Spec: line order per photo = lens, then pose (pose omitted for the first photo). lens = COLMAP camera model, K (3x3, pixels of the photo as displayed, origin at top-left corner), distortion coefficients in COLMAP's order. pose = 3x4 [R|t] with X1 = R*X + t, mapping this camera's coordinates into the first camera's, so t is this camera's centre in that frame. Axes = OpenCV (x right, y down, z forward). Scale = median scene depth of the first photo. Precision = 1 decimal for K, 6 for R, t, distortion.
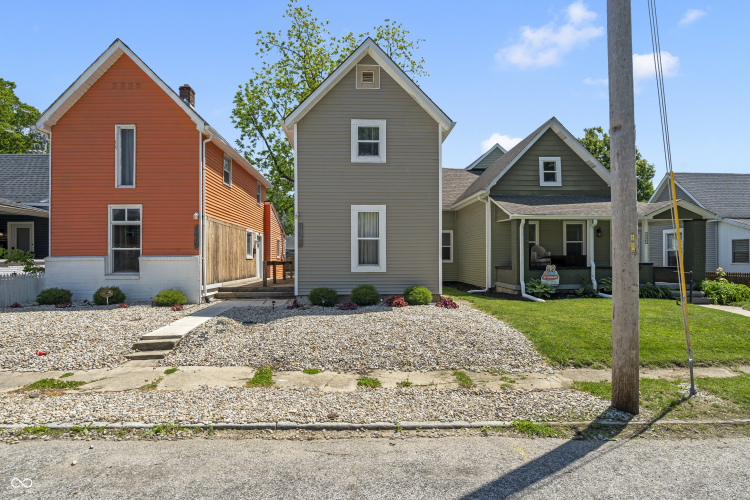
lens RADIAL K [[383.1, 0, 356.9], [0, 383.1, 249.3], [0, 0, 1]] dist [-0.000964, 0.000341]
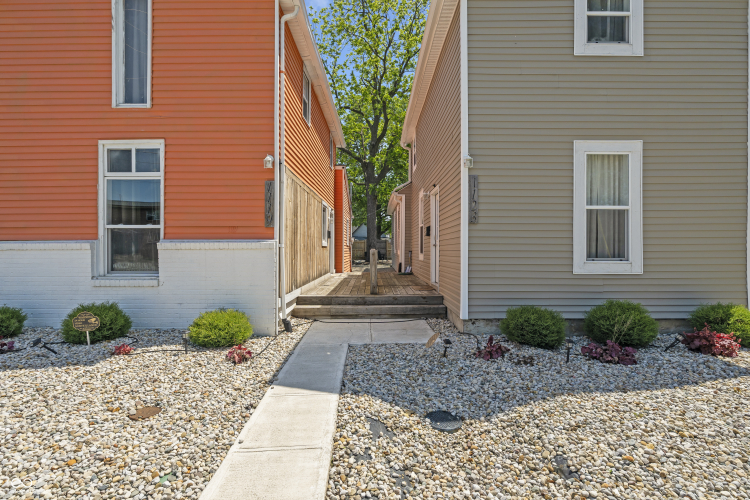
lens RADIAL K [[398.8, 0, 373.0], [0, 398.8, 238.2], [0, 0, 1]] dist [-0.000663, -0.000096]
pose [[0.999574, 0.002809, -0.029042, -0.261391], [-0.002637, 0.999979, 0.005944, 0.010191], [0.029058, -0.005865, 0.999561, 0.467150]]
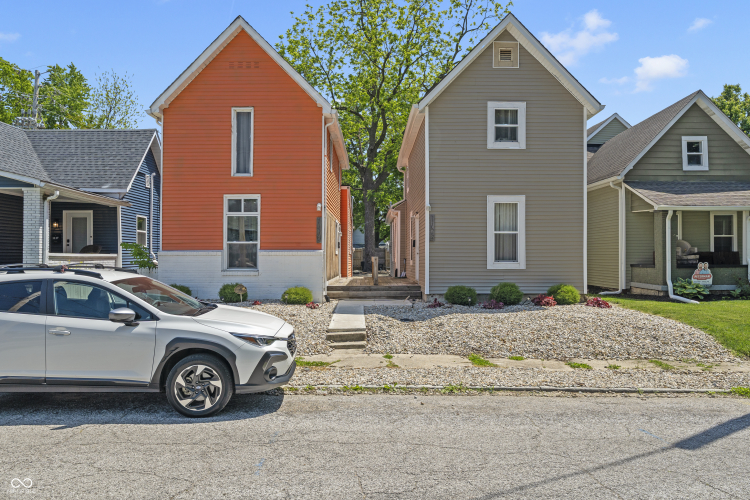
lens RADIAL K [[527.9, 0, 376.4], [0, 527.9, 240.7], [0, 0, 1]] dist [0.004850, 0.002395]
pose [[0.999912, 0.003742, -0.012729, -0.261313], [-0.003777, 0.999989, -0.002690, -0.003371], [0.012719, 0.002738, 0.999915, -0.258738]]
